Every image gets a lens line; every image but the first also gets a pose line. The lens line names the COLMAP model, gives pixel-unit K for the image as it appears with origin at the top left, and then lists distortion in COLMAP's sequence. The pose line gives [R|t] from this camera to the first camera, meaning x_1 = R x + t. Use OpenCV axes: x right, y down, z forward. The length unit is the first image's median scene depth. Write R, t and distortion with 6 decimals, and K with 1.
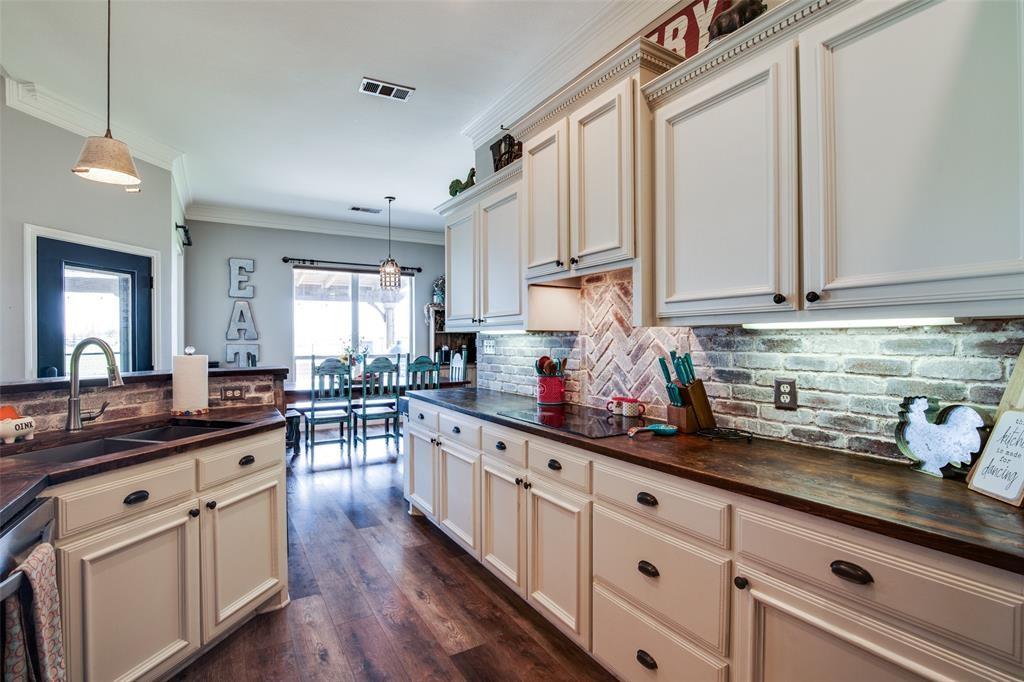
lens RADIAL K [[484.3, 0, 501.6], [0, 484.3, 343.5], [0, 0, 1]] dist [-0.021432, 0.002110]
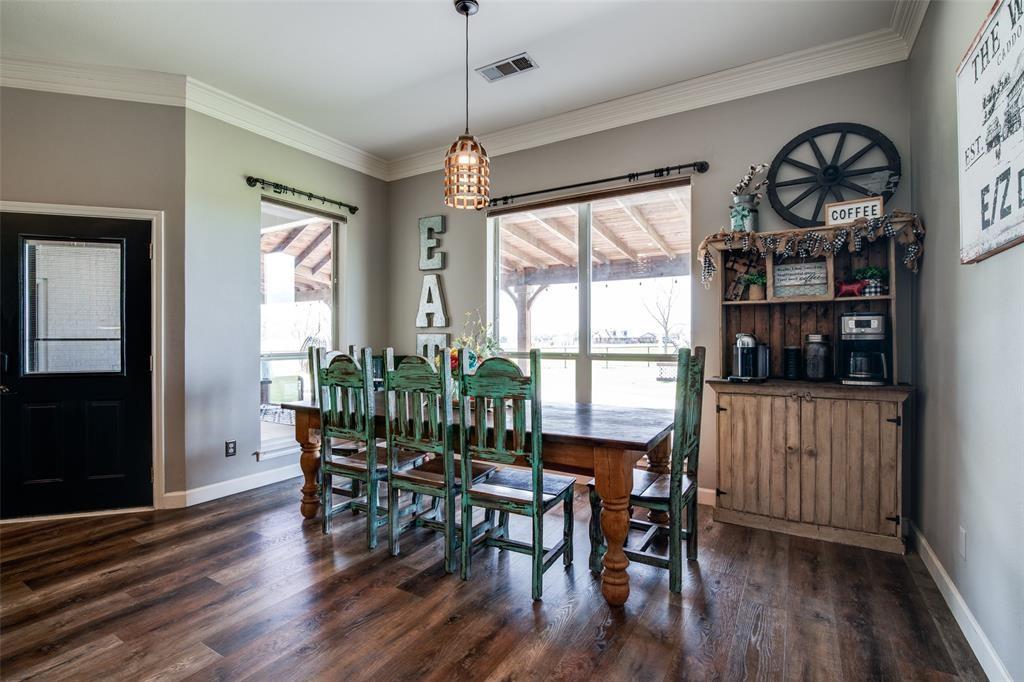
lens RADIAL K [[484.3, 0, 501.6], [0, 484.3, 343.5], [0, 0, 1]] dist [-0.021432, 0.002110]
pose [[0.464735, 0.010345, -0.885389, 0.167206], [-0.005179, 0.999946, 0.008965, 0.009752], [0.885435, 0.000419, 0.464763, 0.752368]]
